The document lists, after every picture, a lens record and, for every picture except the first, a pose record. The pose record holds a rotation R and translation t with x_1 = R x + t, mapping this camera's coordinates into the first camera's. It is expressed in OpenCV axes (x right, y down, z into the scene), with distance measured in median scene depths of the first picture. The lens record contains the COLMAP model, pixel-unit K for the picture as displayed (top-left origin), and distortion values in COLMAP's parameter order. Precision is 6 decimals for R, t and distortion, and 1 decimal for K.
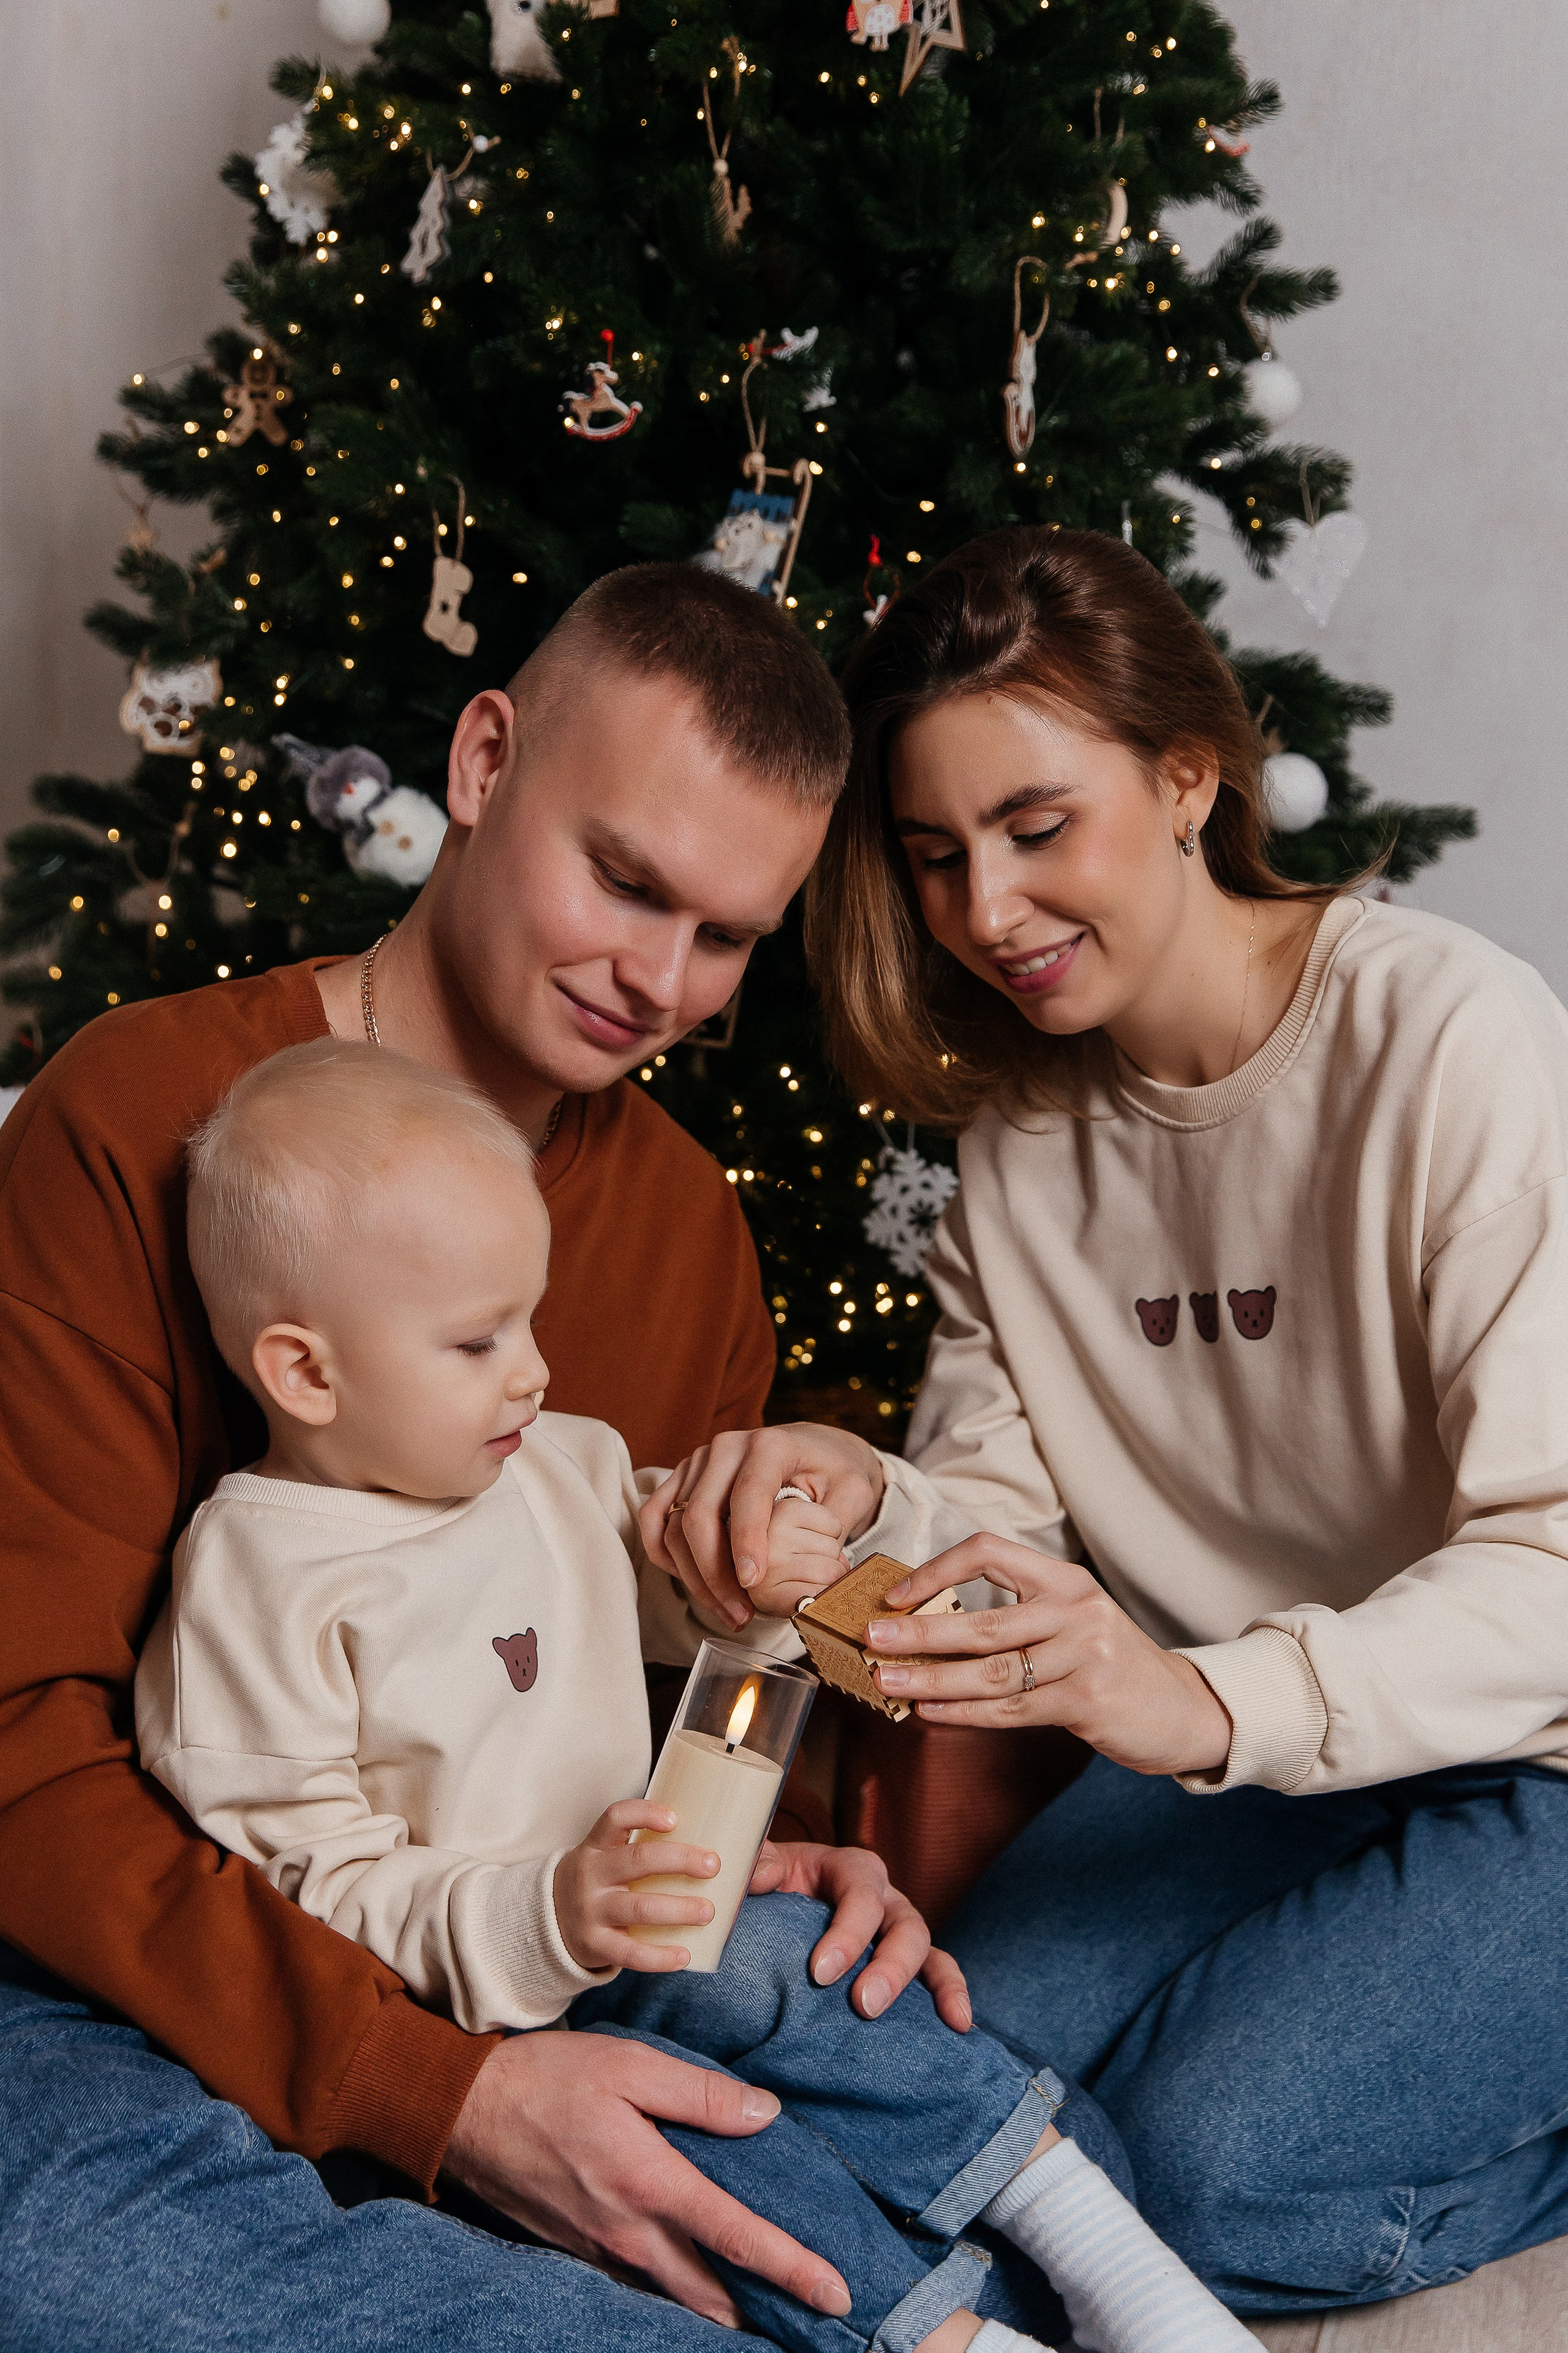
lens RADIAL K [[2894.1, 0, 791.6], [0, 2894.1, 1128.5], [0, 0, 1]] dist [0.010349, -0.008005]
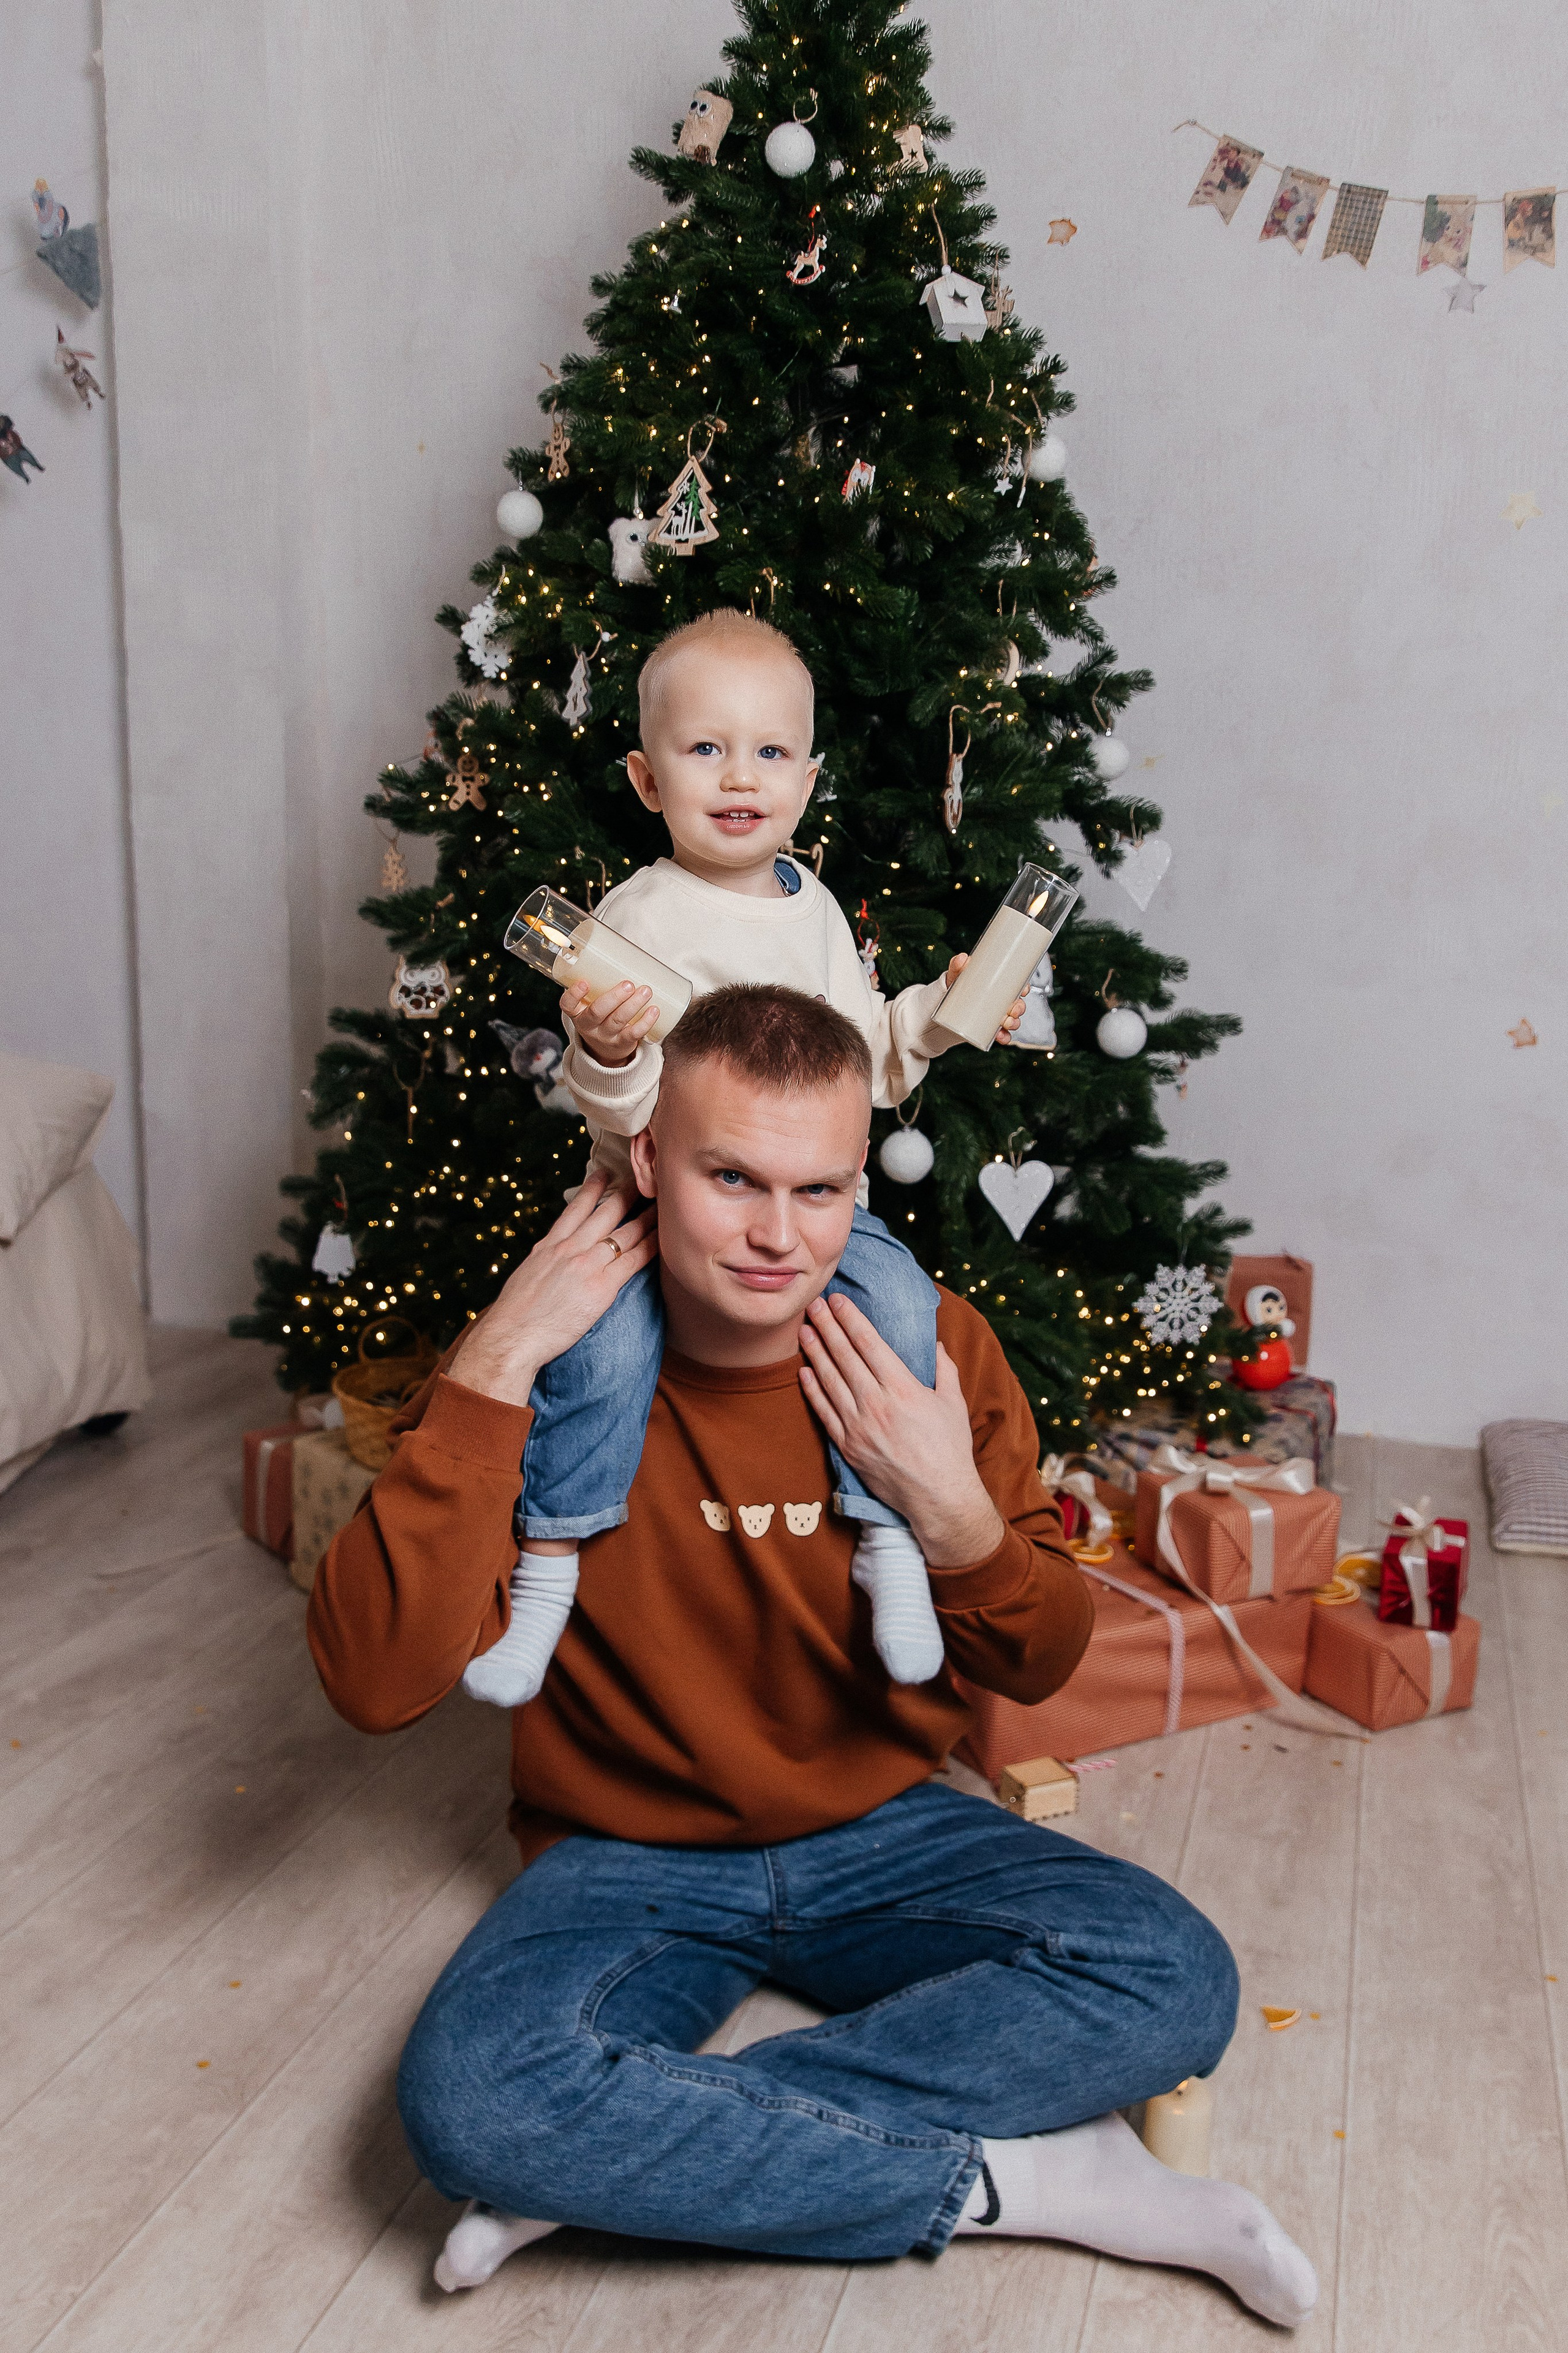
lens RADIAL K [[1941.4, 0, 782.1], [0, 1941.4, 1179.2], [0, 0, 1]] dist [-0.011561, -0.002869]
pose [[0.999882, -0.014968, -0.003529, -0.014049], [0.015208, 0.996479, 0.082447, -0.131362], [0.002283, -0.082491, 0.996589, -0.075380]]
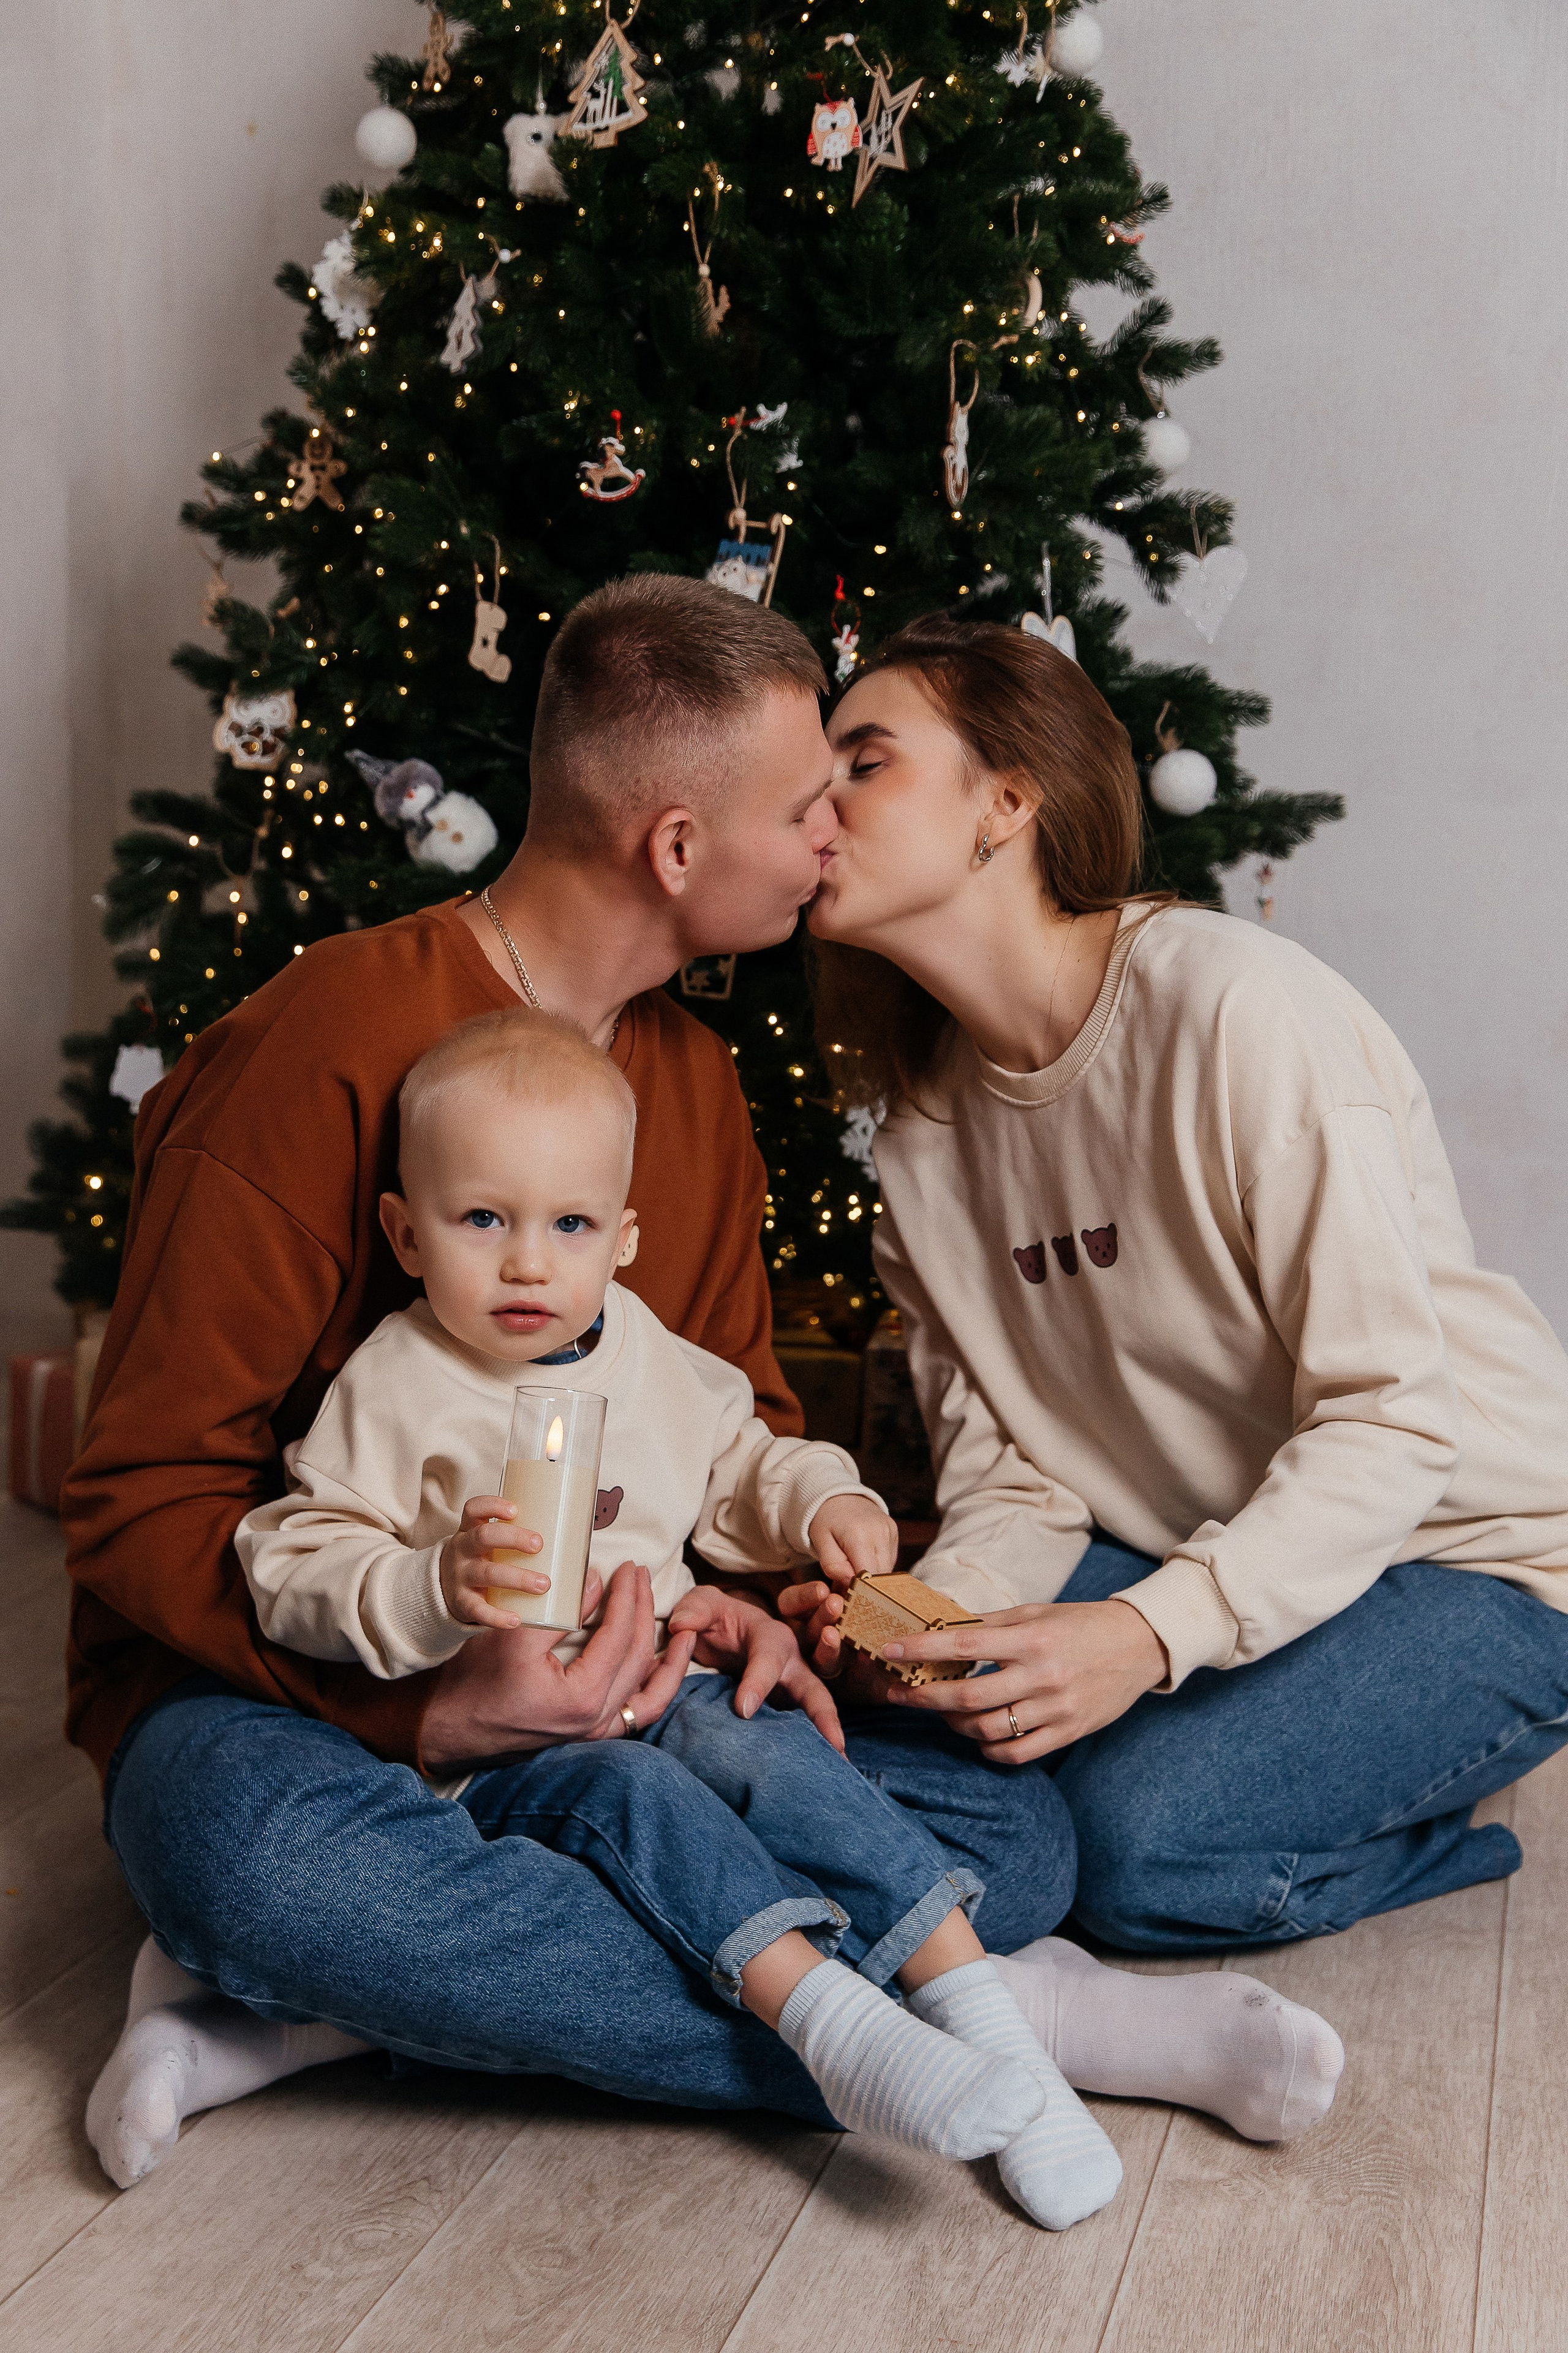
lens RADIAL K [[2690.2, 0, 681.4], [0, 2690.2, 1188.7], [0, 0, 1]] dist [0.009710, -0.016026]
pose [[0.999681, -0.017635, -0.018079, -0.020428], [0.018081, 0.999527, 0.024859, 0.021888], [0.017632, -0.025178, 0.999527, -0.129394]]
